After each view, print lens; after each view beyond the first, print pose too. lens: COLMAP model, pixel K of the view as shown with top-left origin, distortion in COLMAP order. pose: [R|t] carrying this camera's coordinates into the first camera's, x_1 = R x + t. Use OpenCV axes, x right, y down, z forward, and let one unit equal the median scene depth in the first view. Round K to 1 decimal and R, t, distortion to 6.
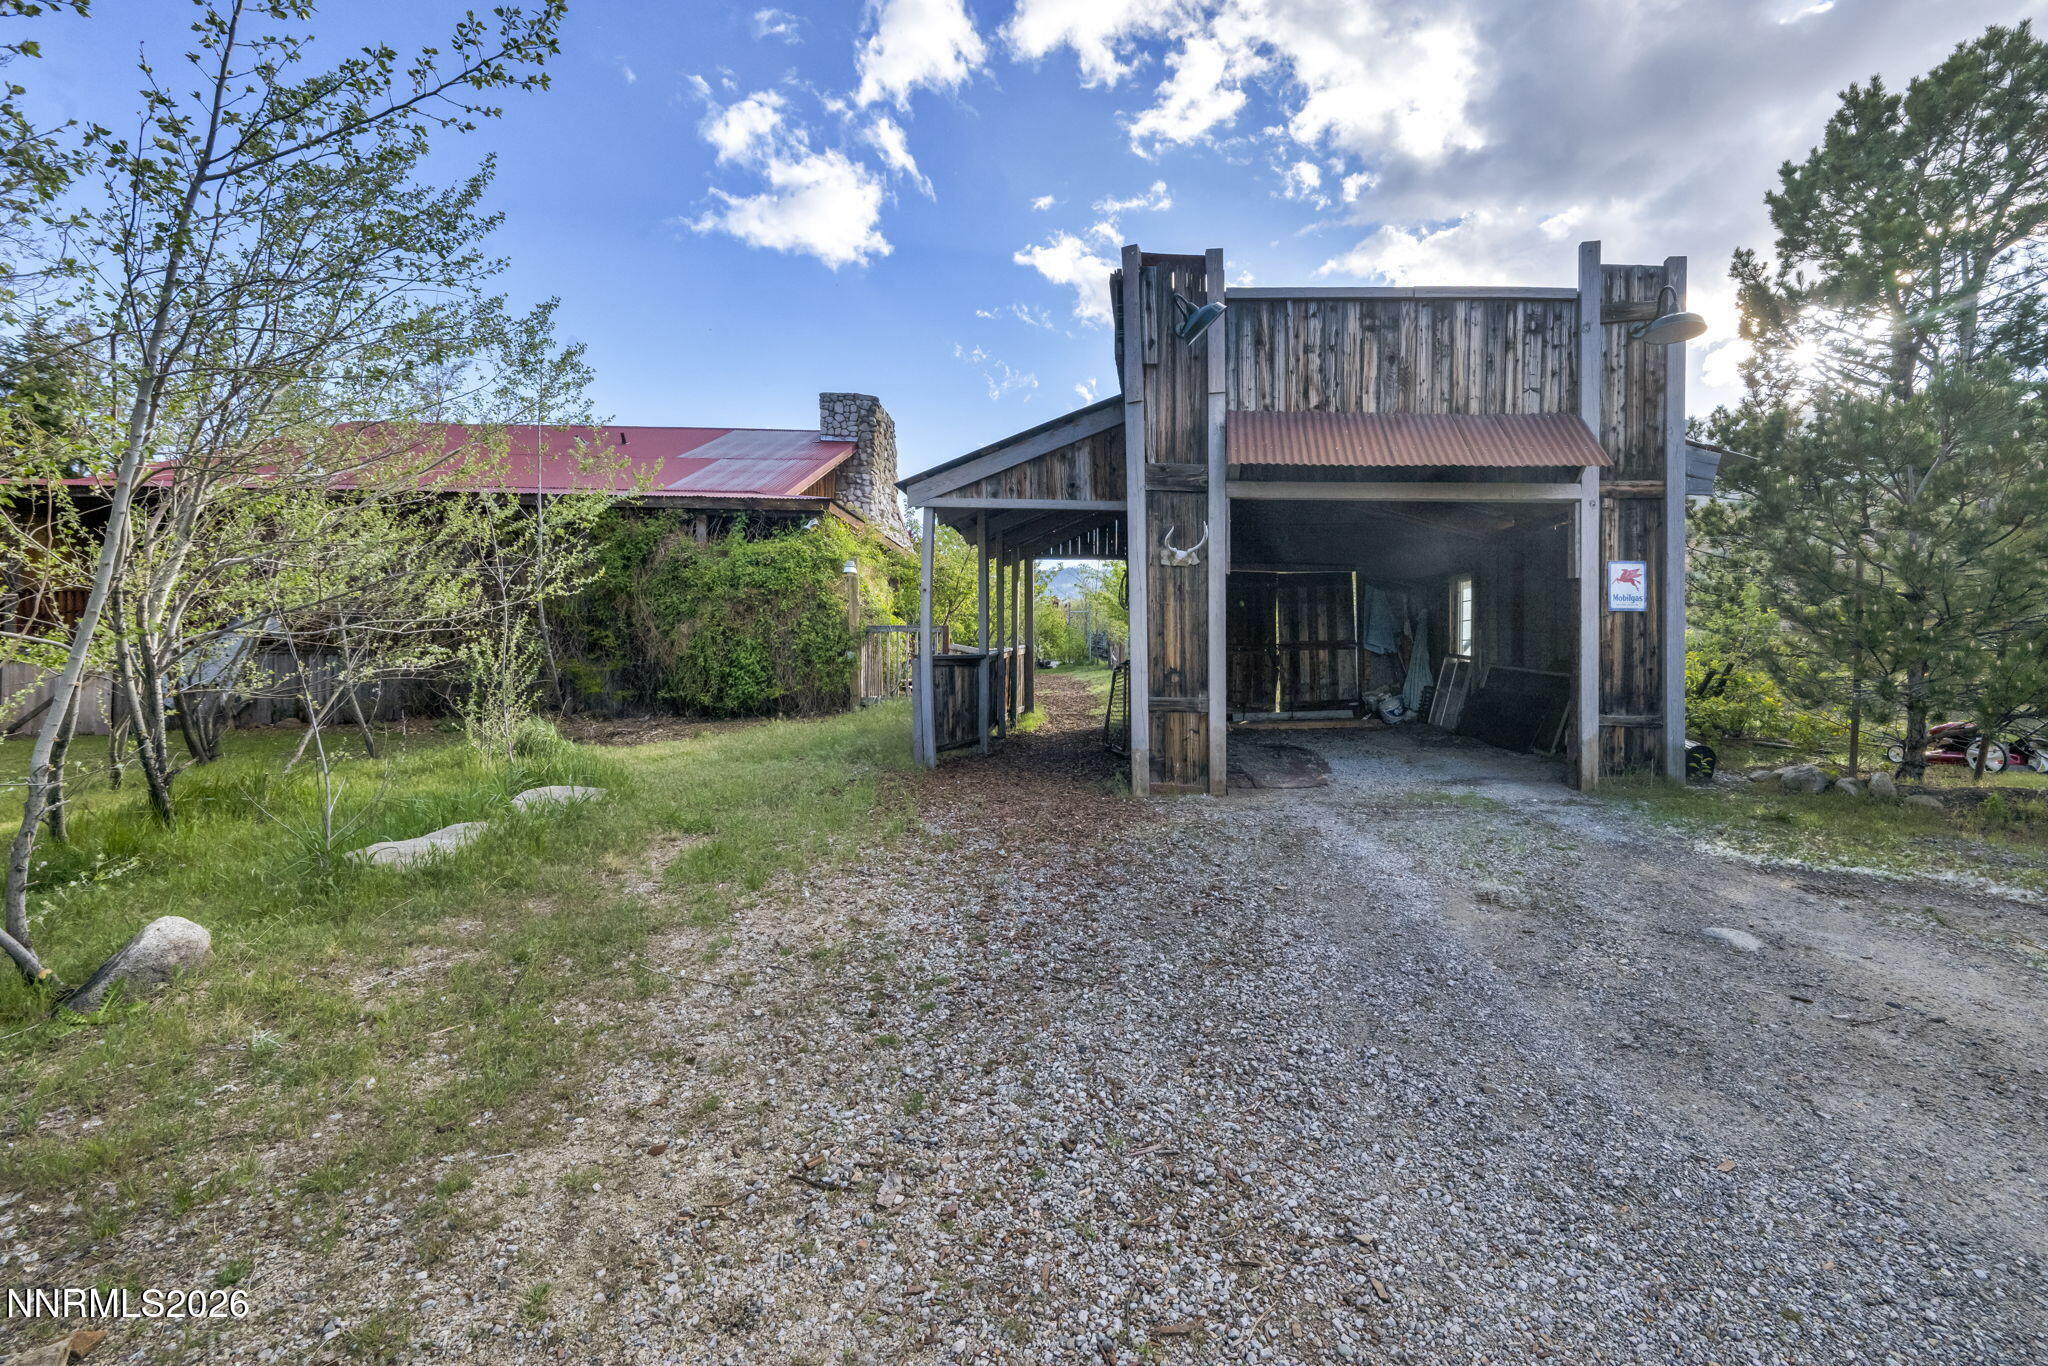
lens RADIAL K [[843.5, 0, 1025.9], [0, 843.5, 665.8], [0, 0, 1]] dist [-0.005002, 0.000015]
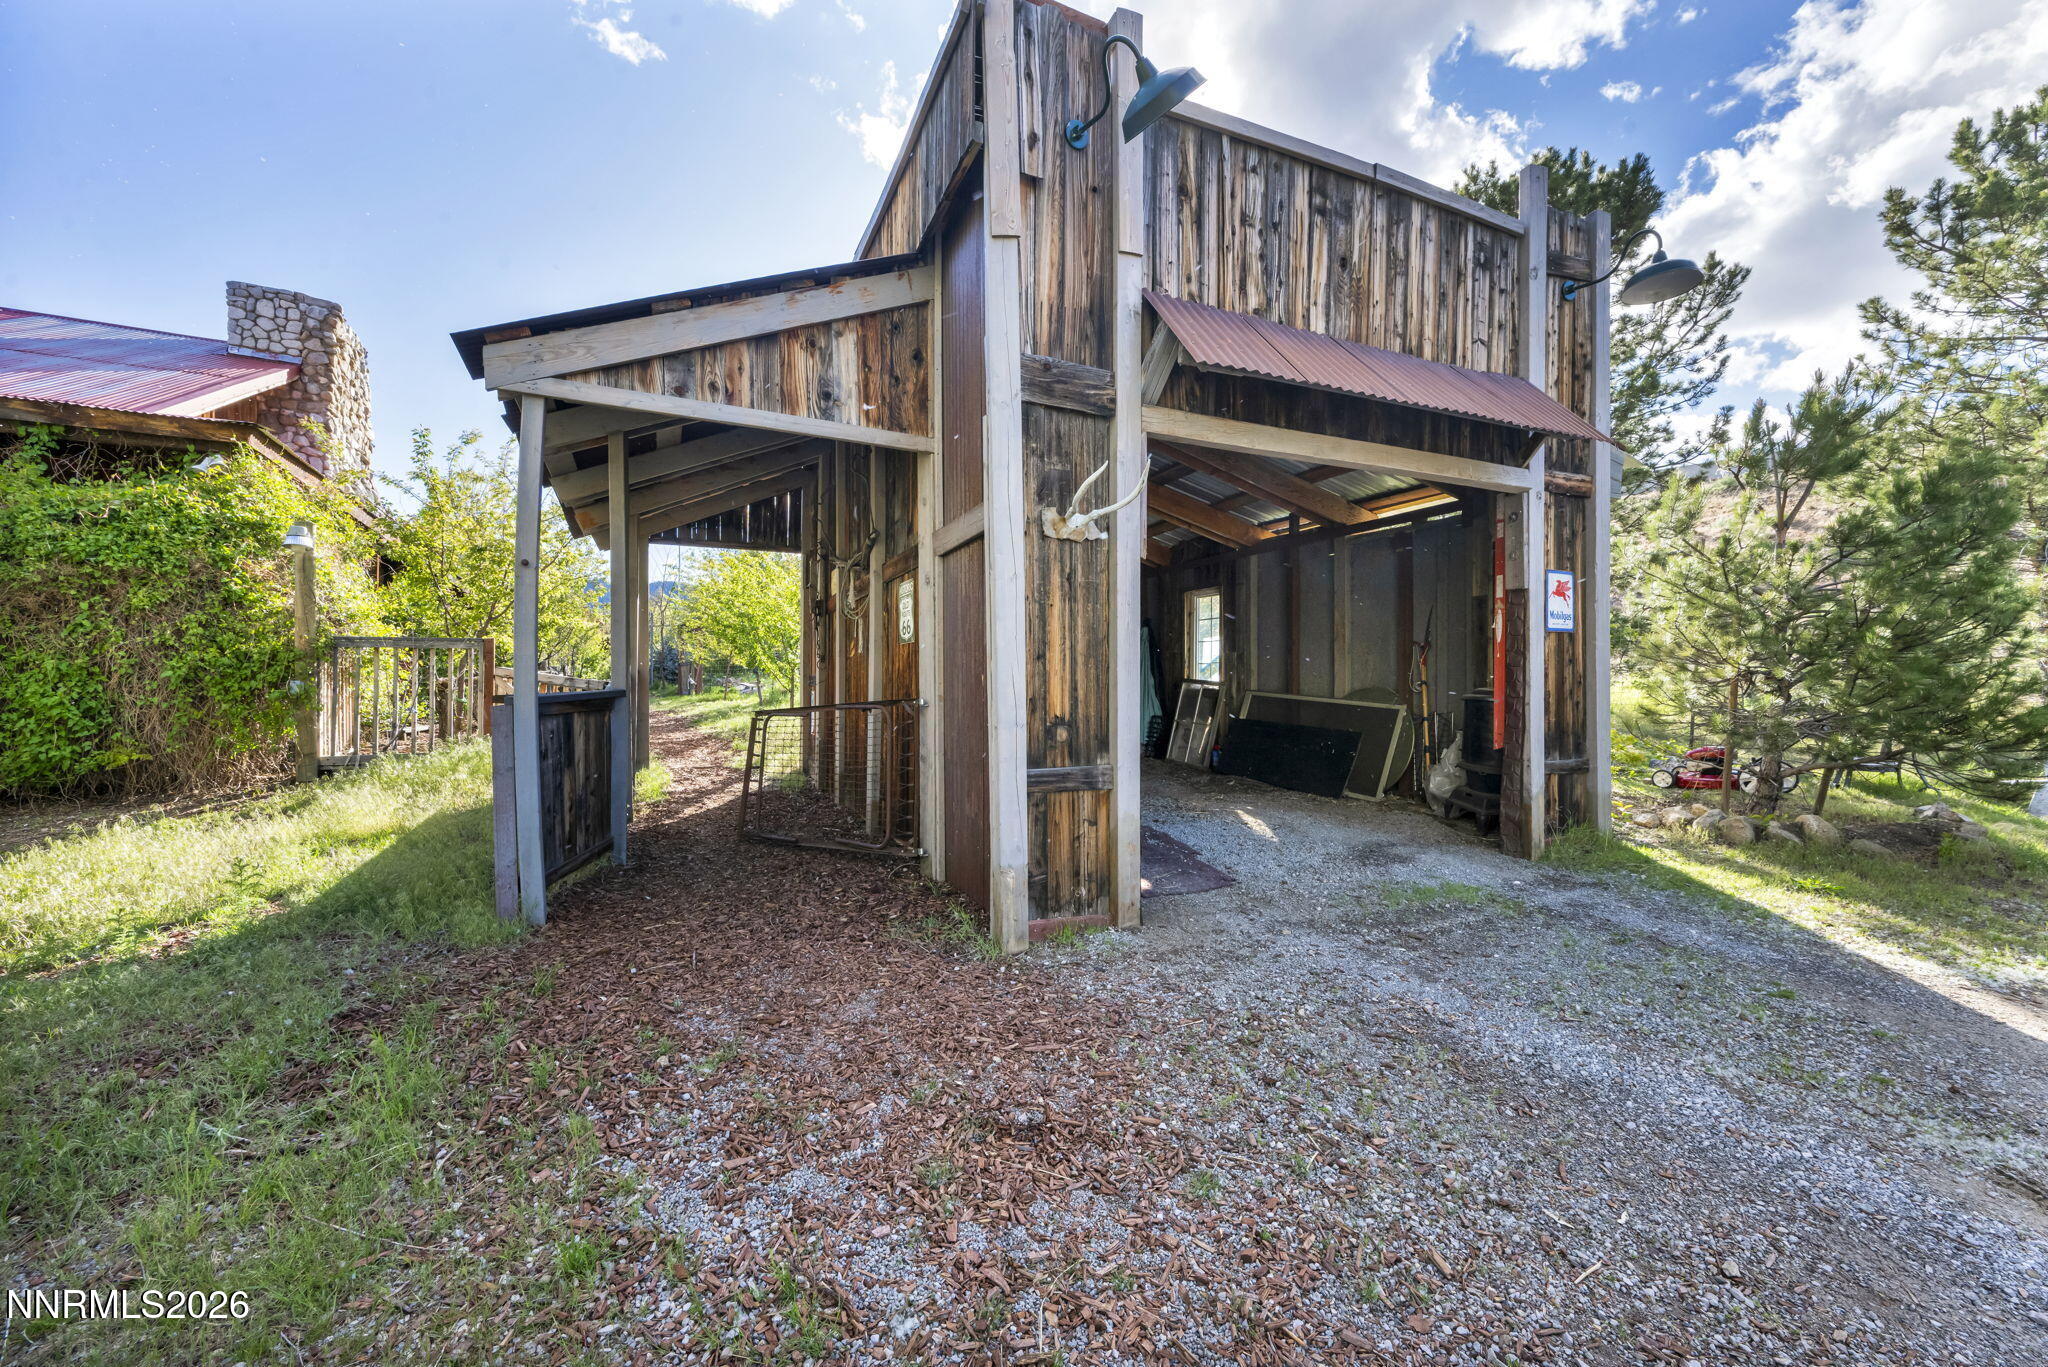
lens RADIAL K [[843.5, 0, 1025.9], [0, 843.5, 666.3], [0, 0, 1]] dist [-0.005002, 0.000015]
pose [[0.865341, -0.001107, 0.501182, -0.134184], [0.012149, 0.999750, -0.018768, -0.020962], [-0.501036, 0.022330, 0.865138, 0.516801]]
